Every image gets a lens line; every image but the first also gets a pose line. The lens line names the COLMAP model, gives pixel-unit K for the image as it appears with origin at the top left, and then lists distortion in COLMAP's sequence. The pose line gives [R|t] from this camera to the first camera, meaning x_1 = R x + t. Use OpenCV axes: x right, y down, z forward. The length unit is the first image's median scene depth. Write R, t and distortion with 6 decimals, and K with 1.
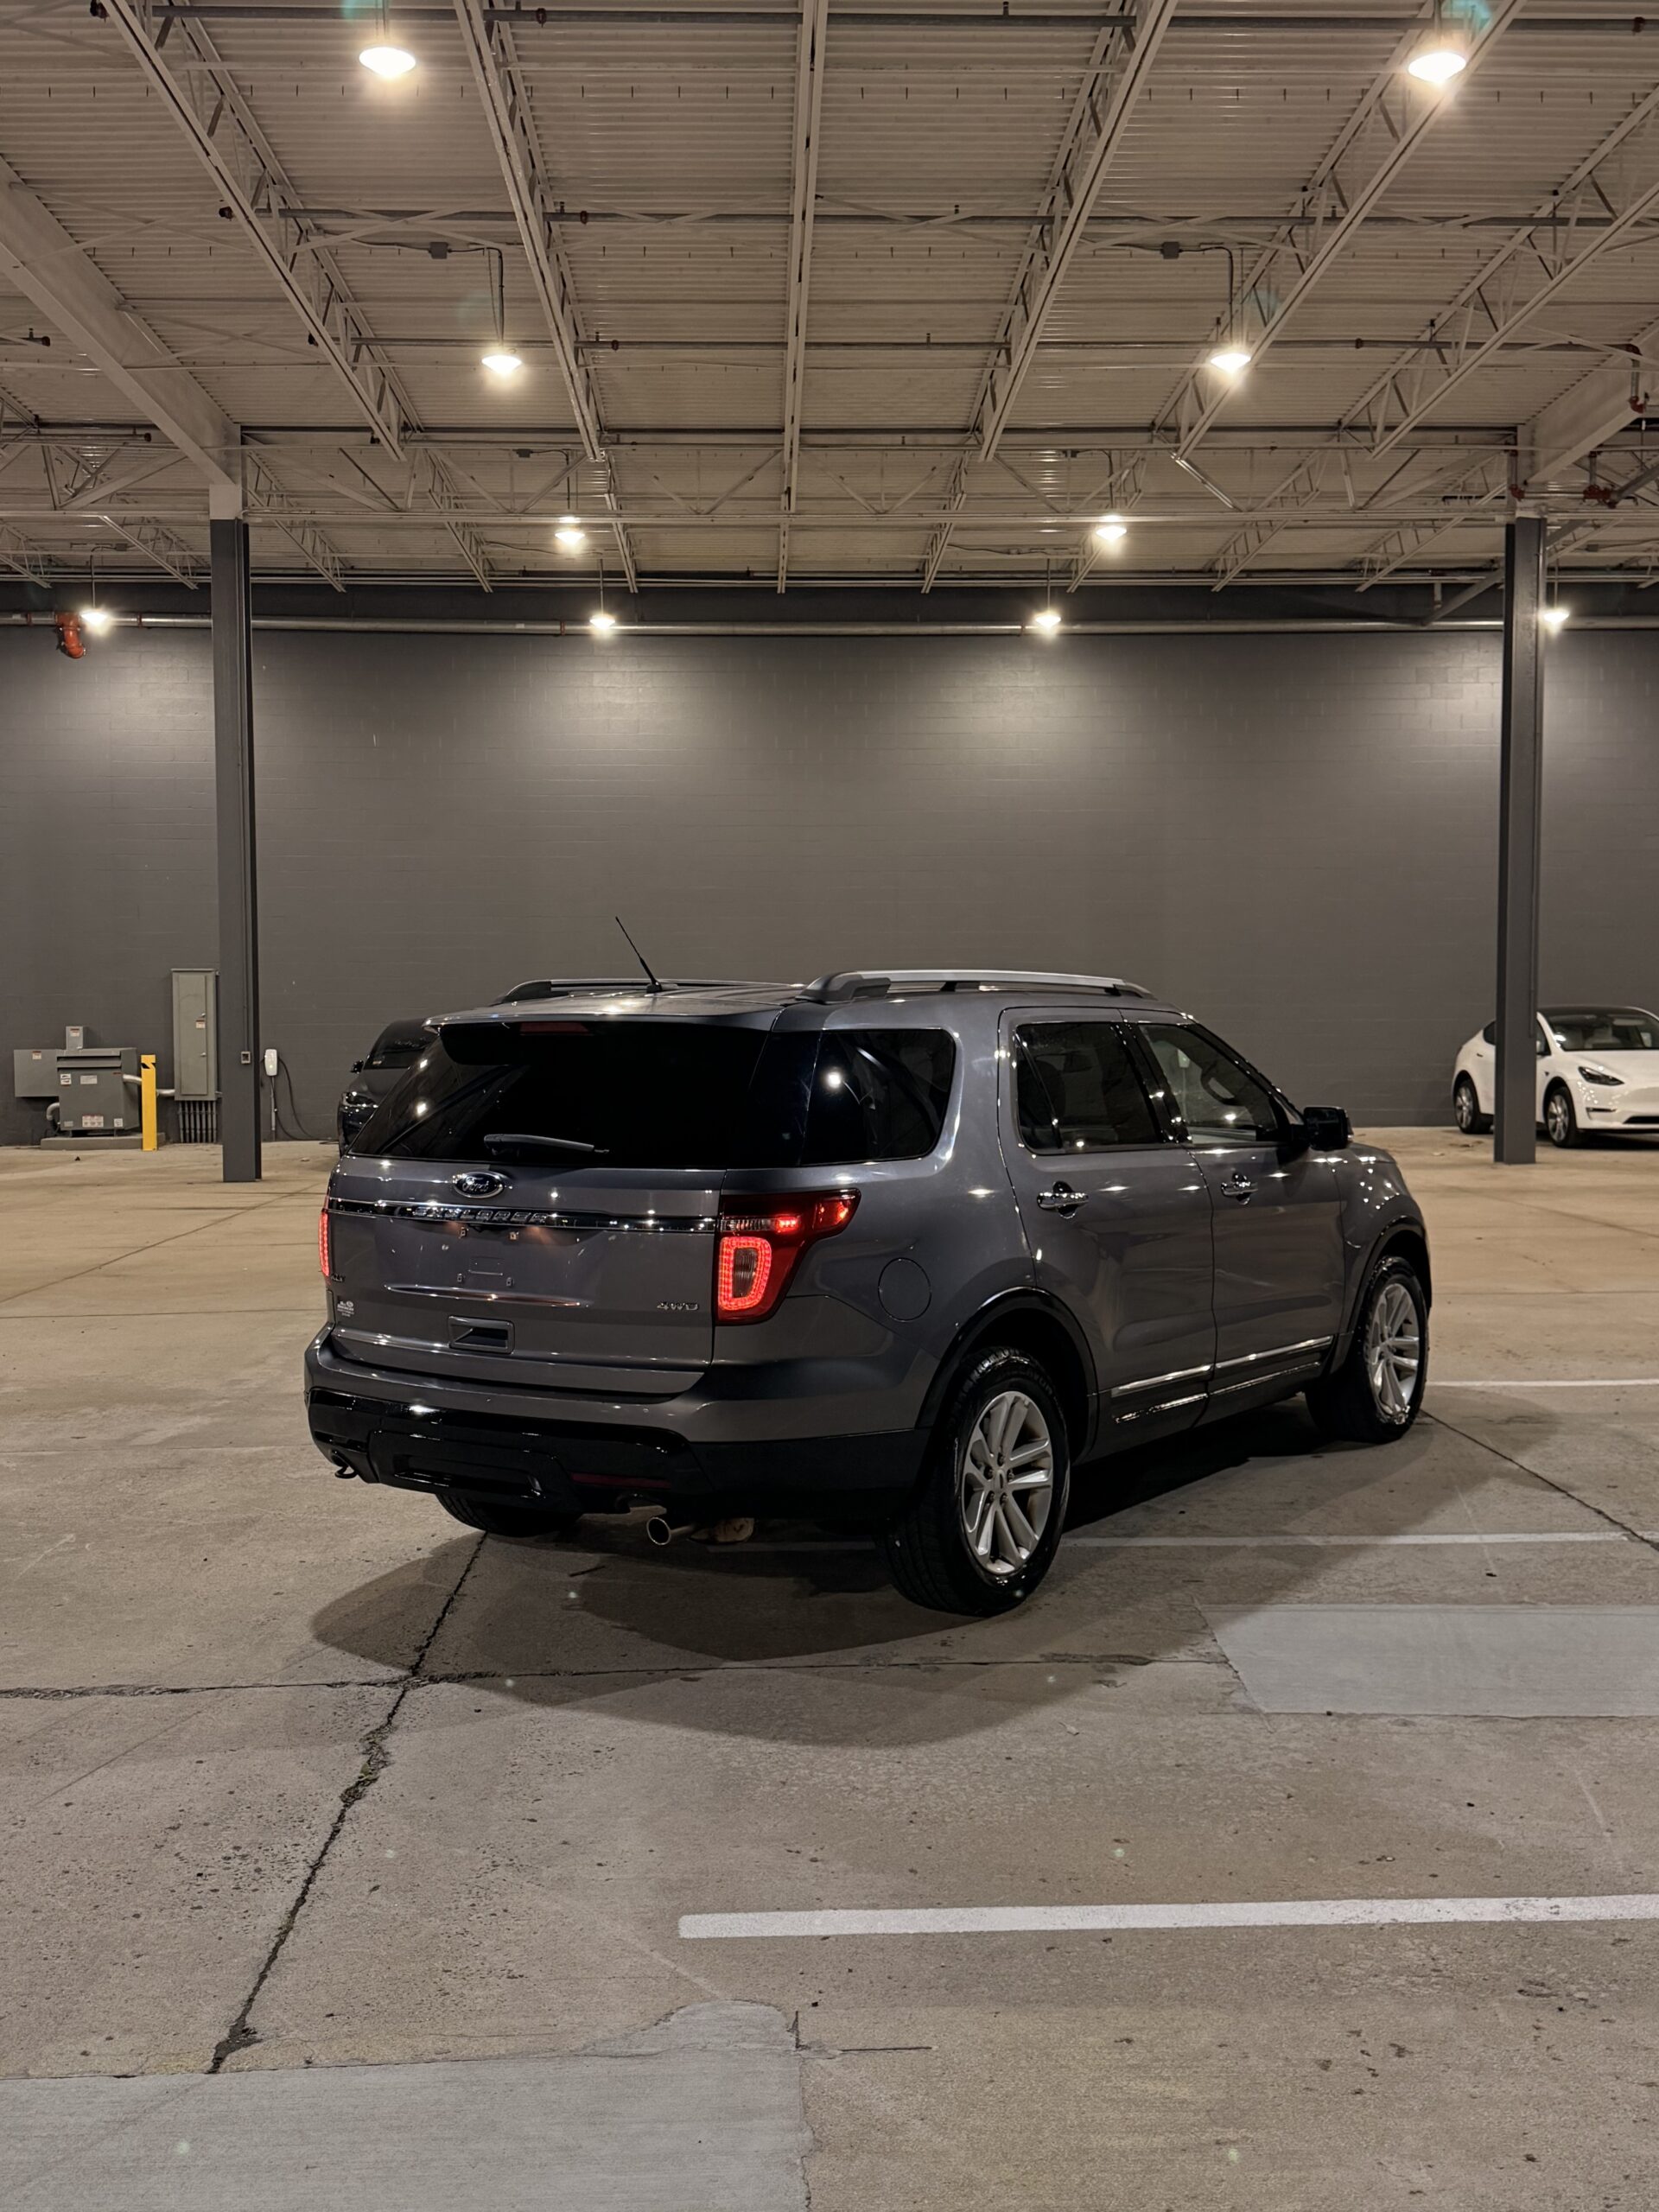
lens RADIAL K [[2169.4, 0, 822.3], [0, 2169.4, 1106.9], [0, 0, 1]] dist [0.175162, -0.327211]
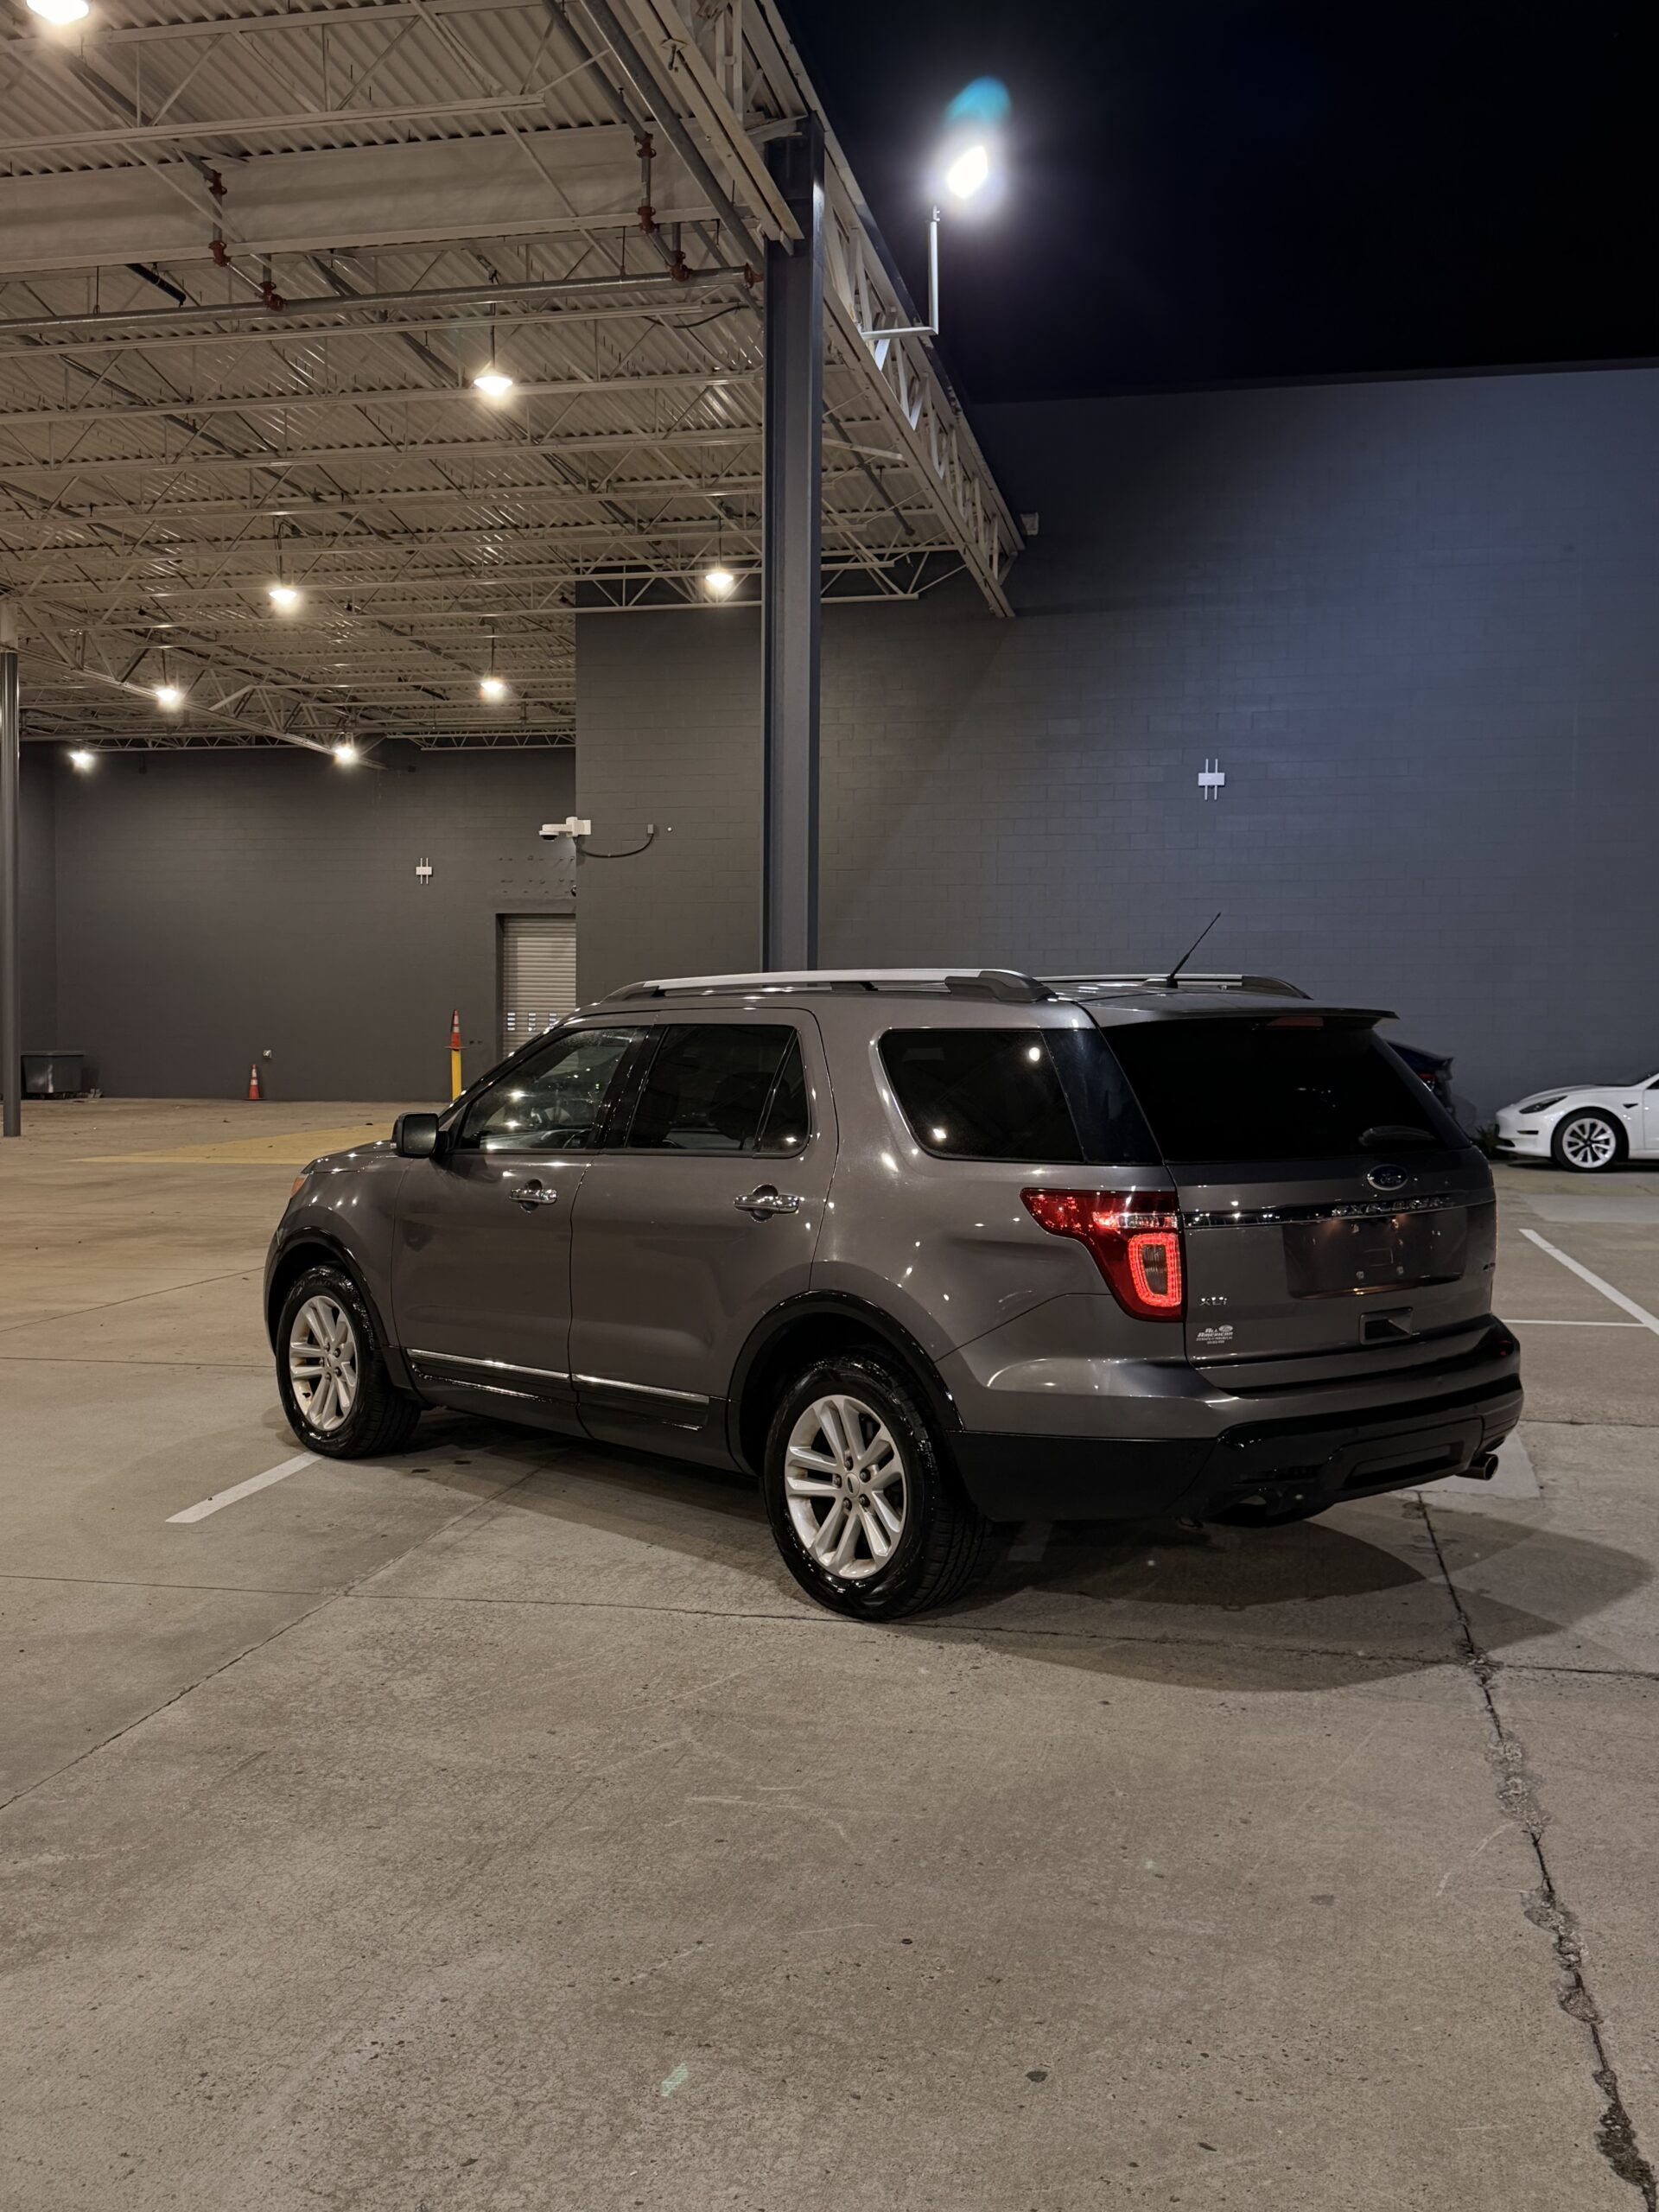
lens RADIAL K [[2169.4, 0, 822.3], [0, 2169.4, 1106.9], [0, 0, 1]] dist [0.175162, -0.327211]
pose [[0.225309, -0.027211, 0.973907, -1.168728], [0.034492, 0.999206, 0.019938, -0.026279], [-0.973677, 0.029100, 0.226069, 0.990771]]
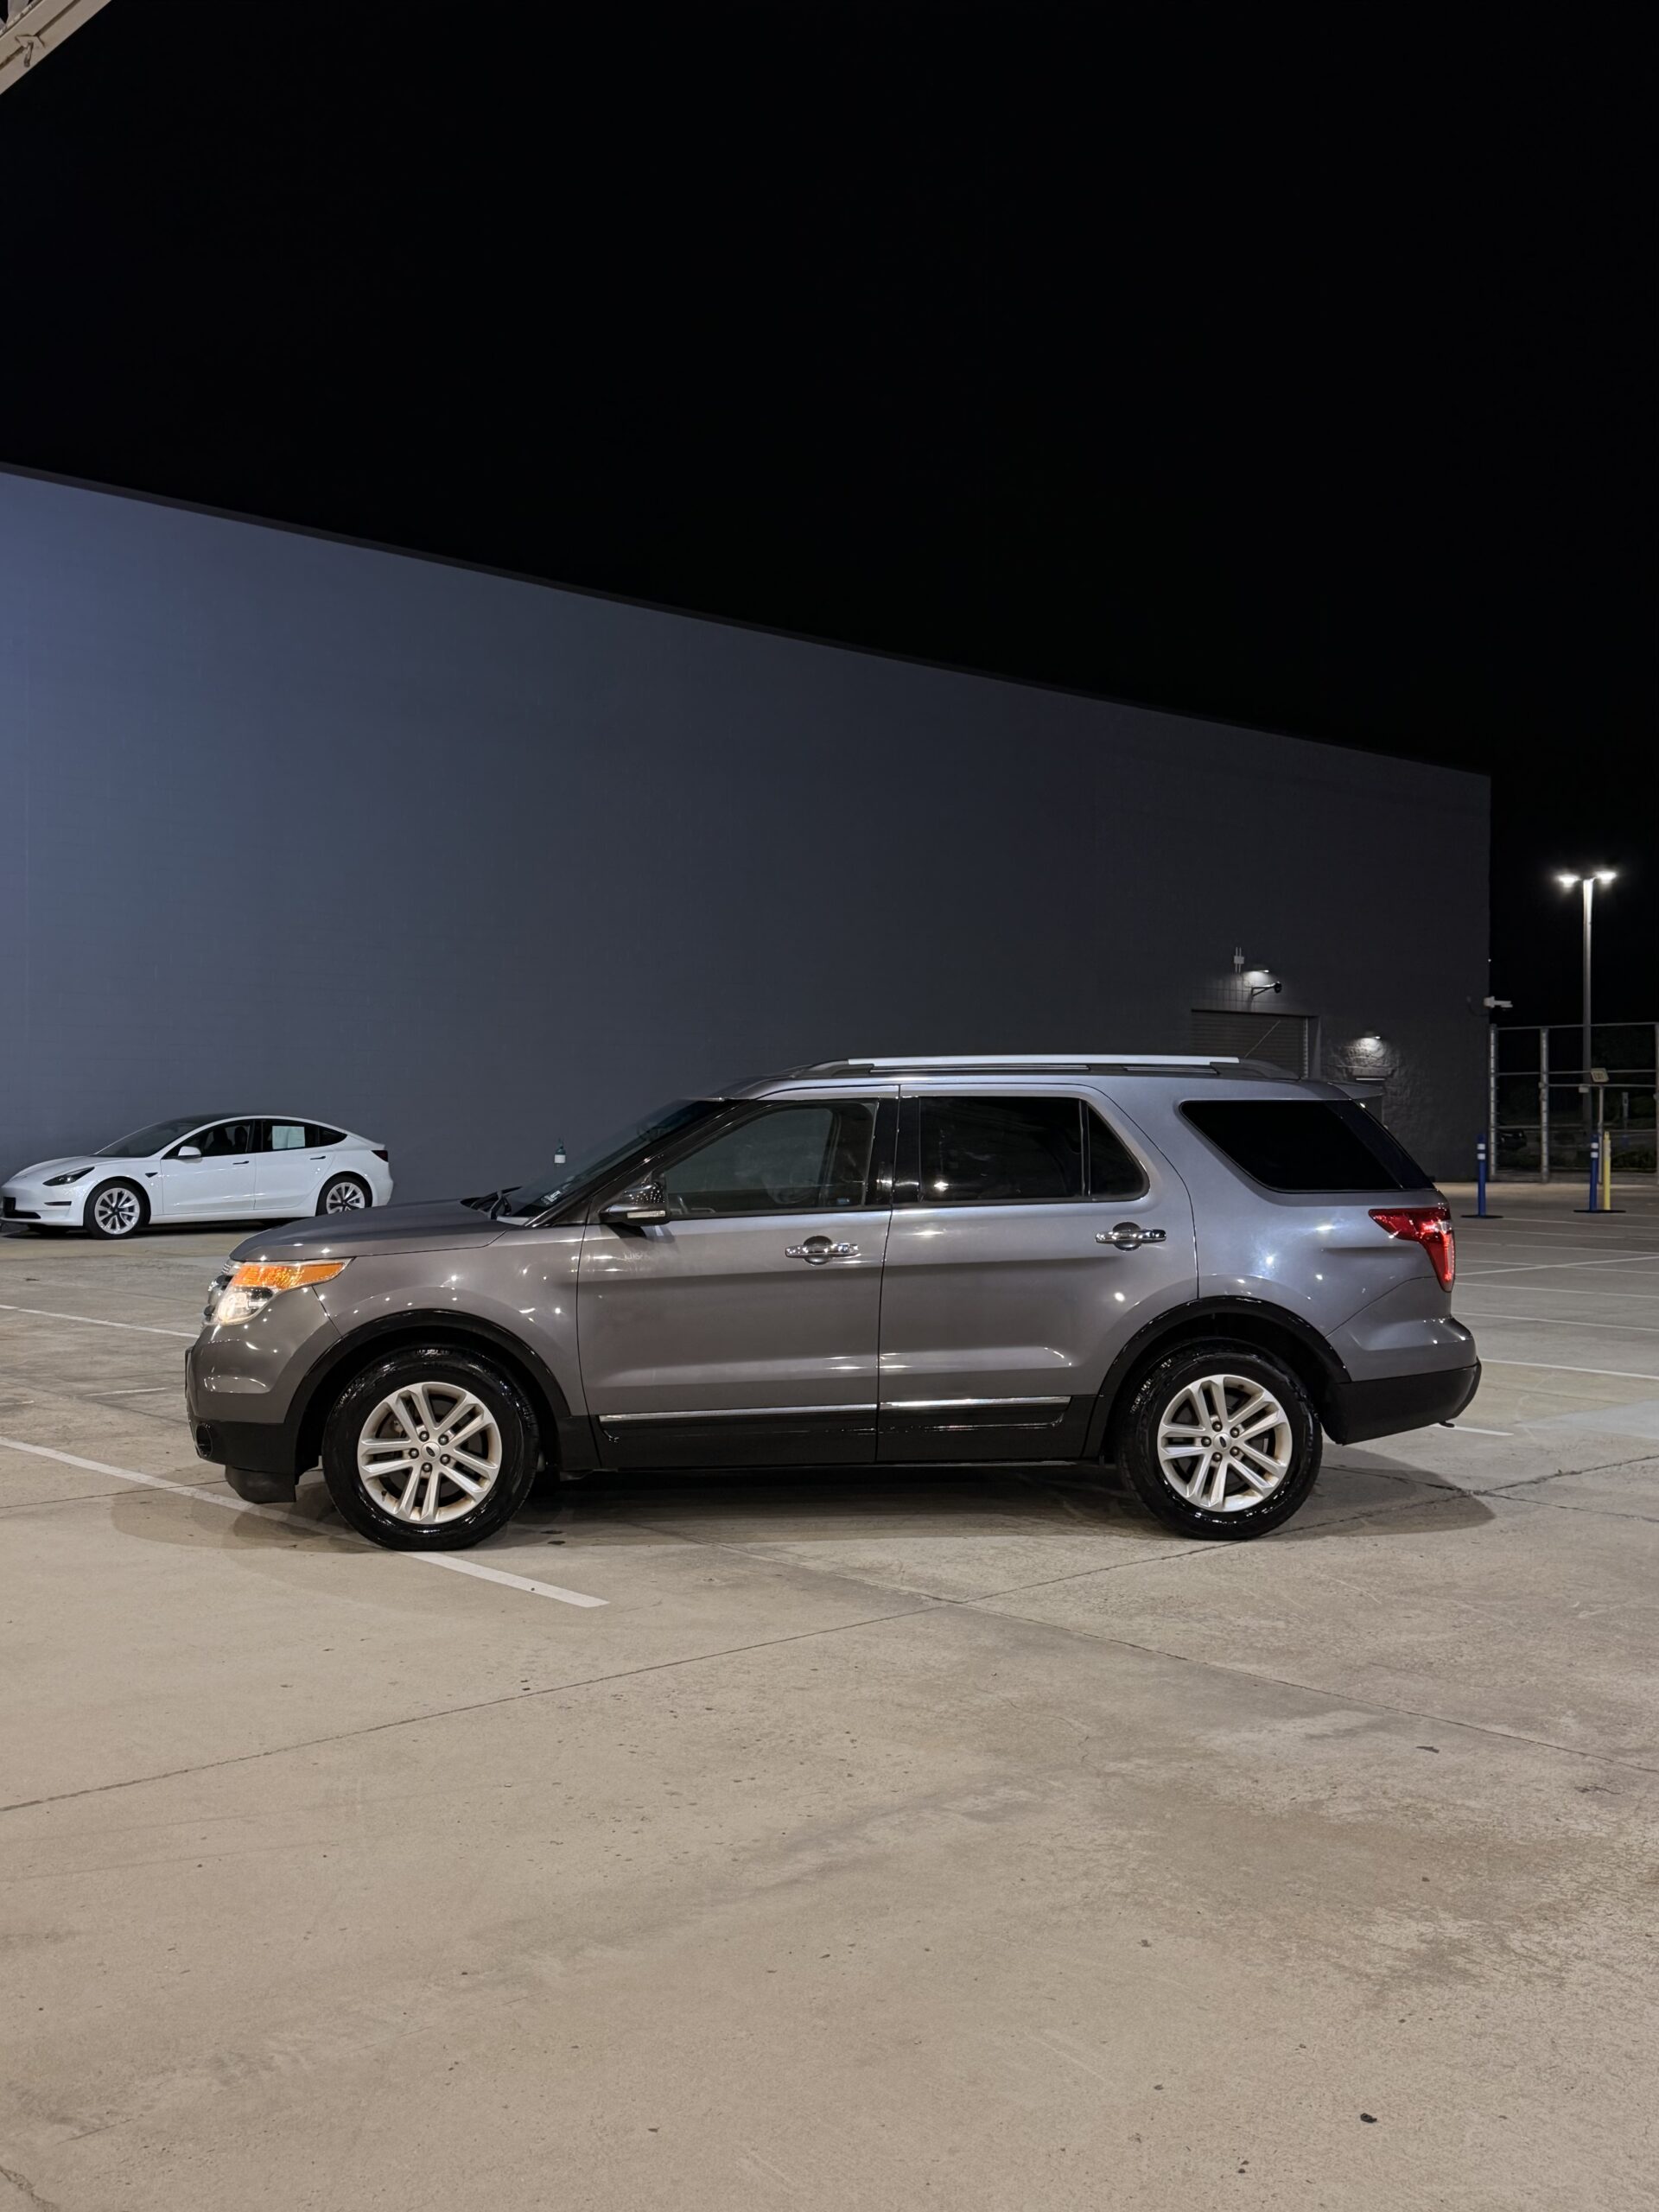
lens RADIAL K [[2169.4, 0, 822.3], [0, 2169.4, 1106.9], [0, 0, 1]] dist [0.175162, -0.327211]
pose [[-0.660843, 0.006698, 0.750494, -1.038841], [0.033715, 0.999216, 0.020770, -0.074600], [-0.749767, 0.039029, -0.660550, 2.294363]]
